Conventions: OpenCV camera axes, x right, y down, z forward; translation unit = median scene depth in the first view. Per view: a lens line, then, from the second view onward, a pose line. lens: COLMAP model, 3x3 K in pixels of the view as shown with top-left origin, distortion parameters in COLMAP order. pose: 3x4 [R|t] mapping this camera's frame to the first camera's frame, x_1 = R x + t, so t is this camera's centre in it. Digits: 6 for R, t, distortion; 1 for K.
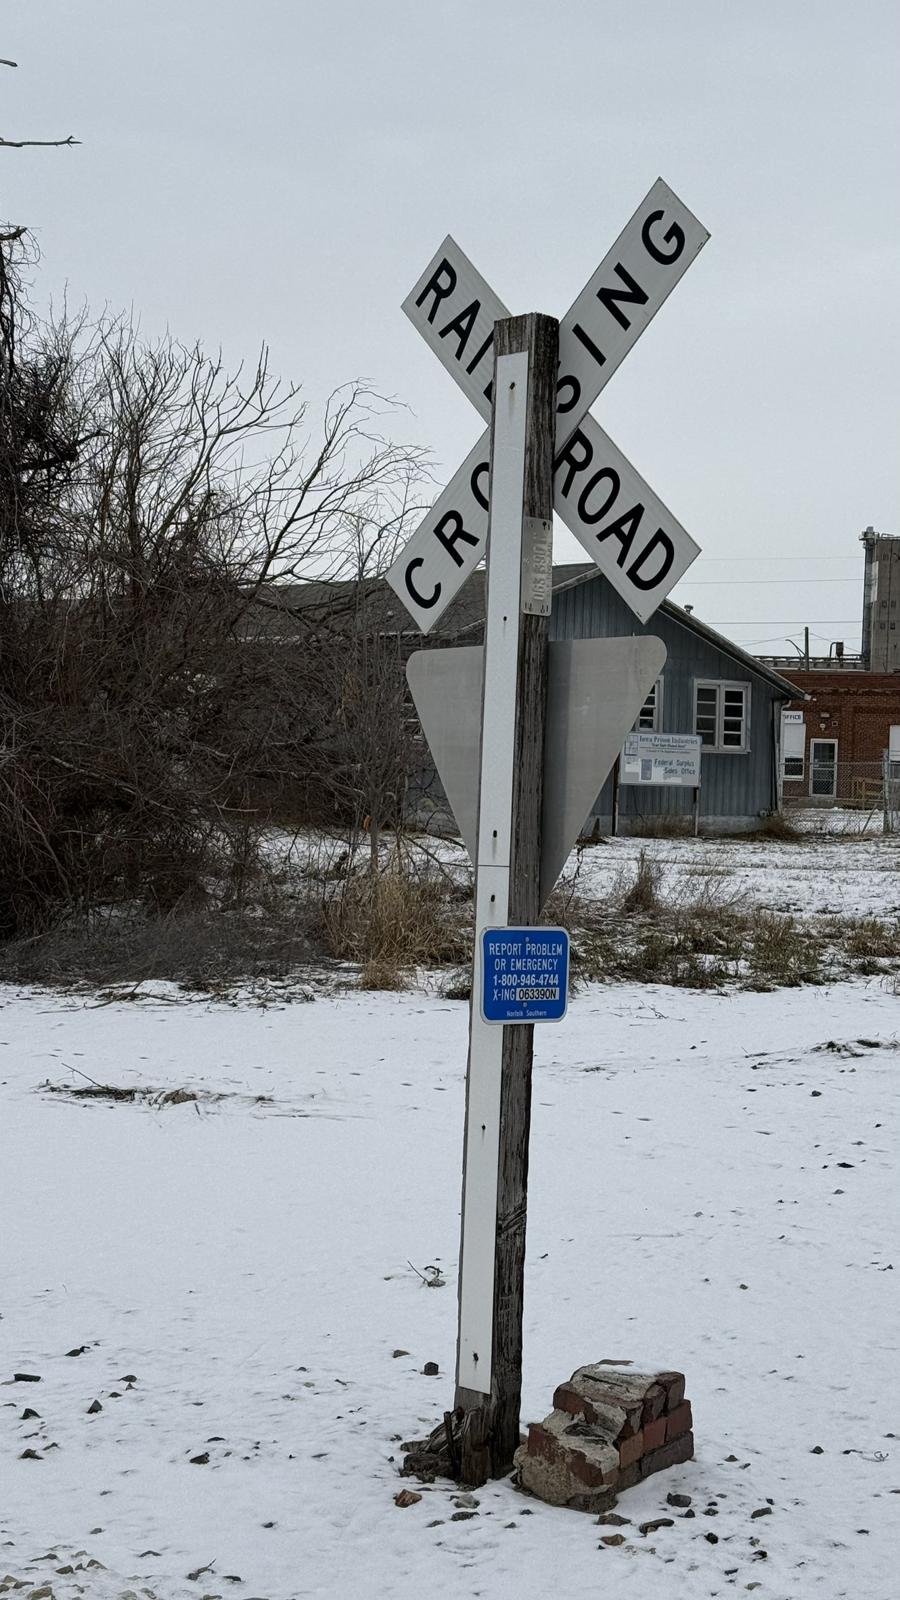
lens RADIAL K [[2409.7, 0, 450.0], [0, 2409.7, 800.0], [0, 0, 1]] dist [0.024135, -0.018794]
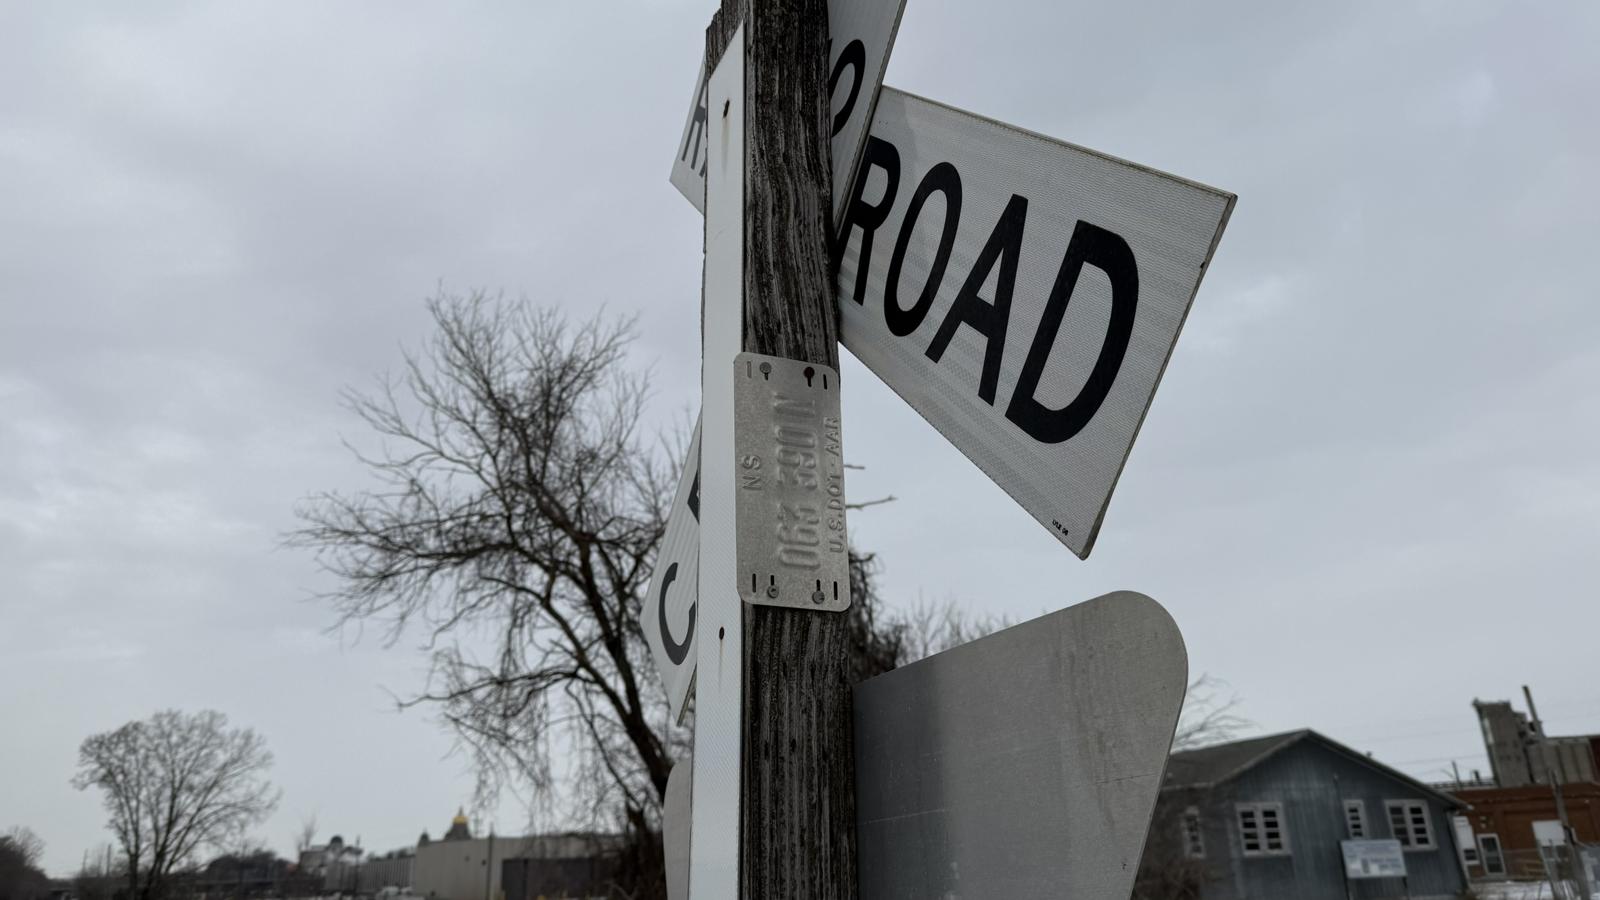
lens RADIAL K [[1095.7, 0, 794.9], [0, 1095.7, 439.3], [0, 0, 1]] dist [0.035404, -0.044181]
pose [[0.929395, -0.190054, -0.316393, 0.084757], [0.054870, 0.918853, -0.390766, -0.035792], [0.364986, 0.345815, 0.864406, 0.808811]]
